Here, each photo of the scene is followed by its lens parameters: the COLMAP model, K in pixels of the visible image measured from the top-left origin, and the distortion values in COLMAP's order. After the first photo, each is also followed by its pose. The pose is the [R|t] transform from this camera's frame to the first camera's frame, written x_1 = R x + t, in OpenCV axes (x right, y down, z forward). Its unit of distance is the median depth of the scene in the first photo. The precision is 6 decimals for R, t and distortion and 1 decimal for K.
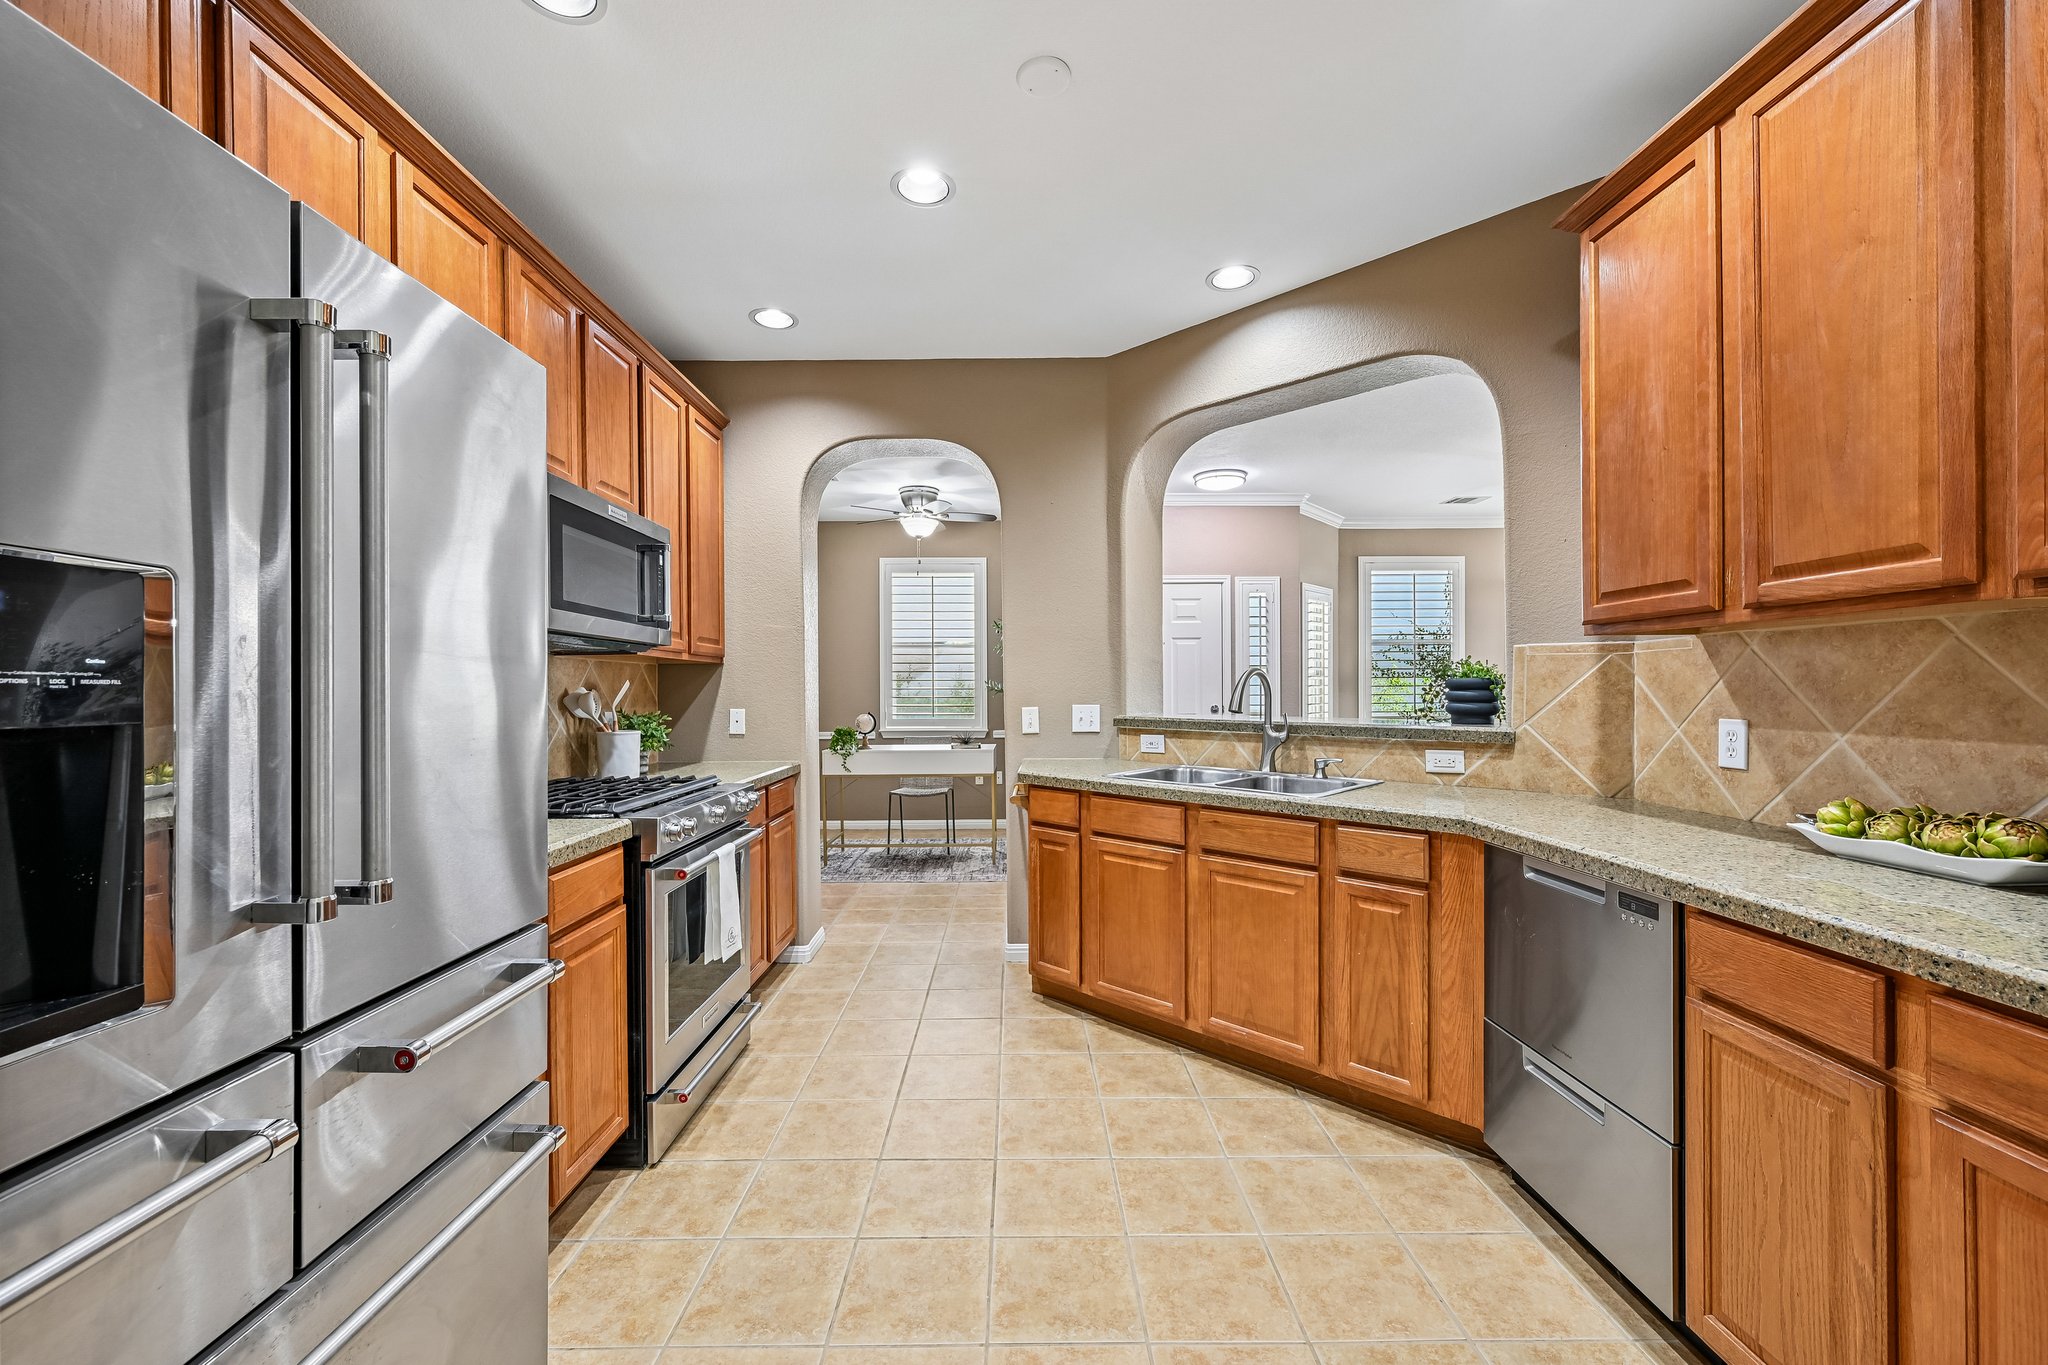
lens RADIAL K [[810.3, 0, 1028.8], [0, 810.3, 690.1], [0, 0, 1]] dist [-0.001734, -0.000198]
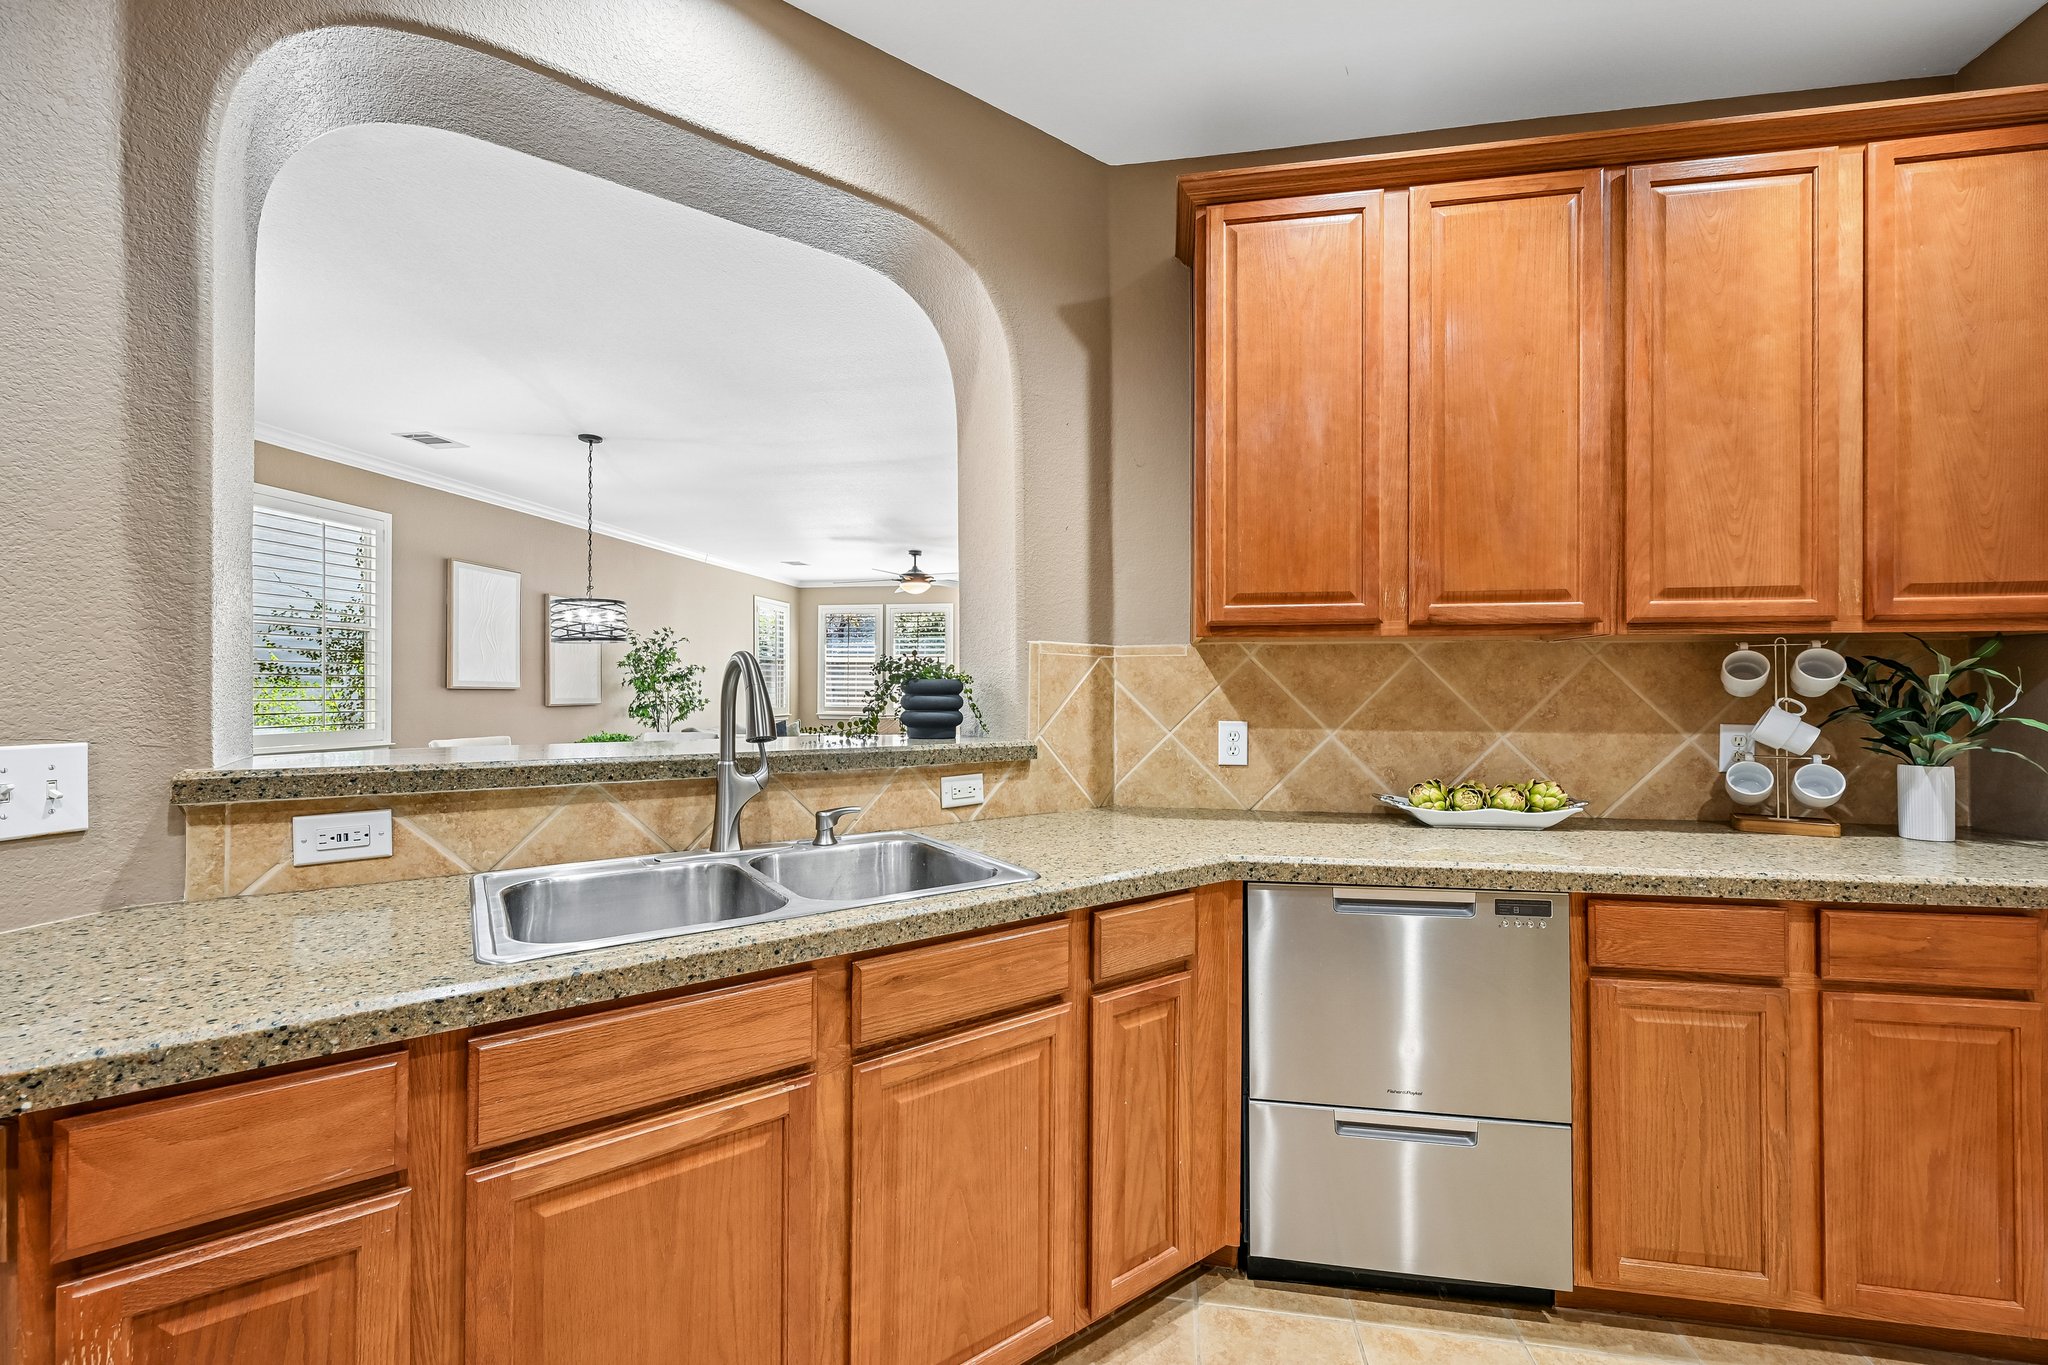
lens RADIAL K [[798.7, 0, 1017.1], [0, 798.7, 685.8], [0, 0, 1]] dist [-0.000217, 0.000082]
pose [[0.185971, 0.009867, 0.982506, -0.275979], [-0.001743, 0.999951, -0.009712, -0.001548], [-0.982554, 0.000093, 0.185979, 1.118409]]
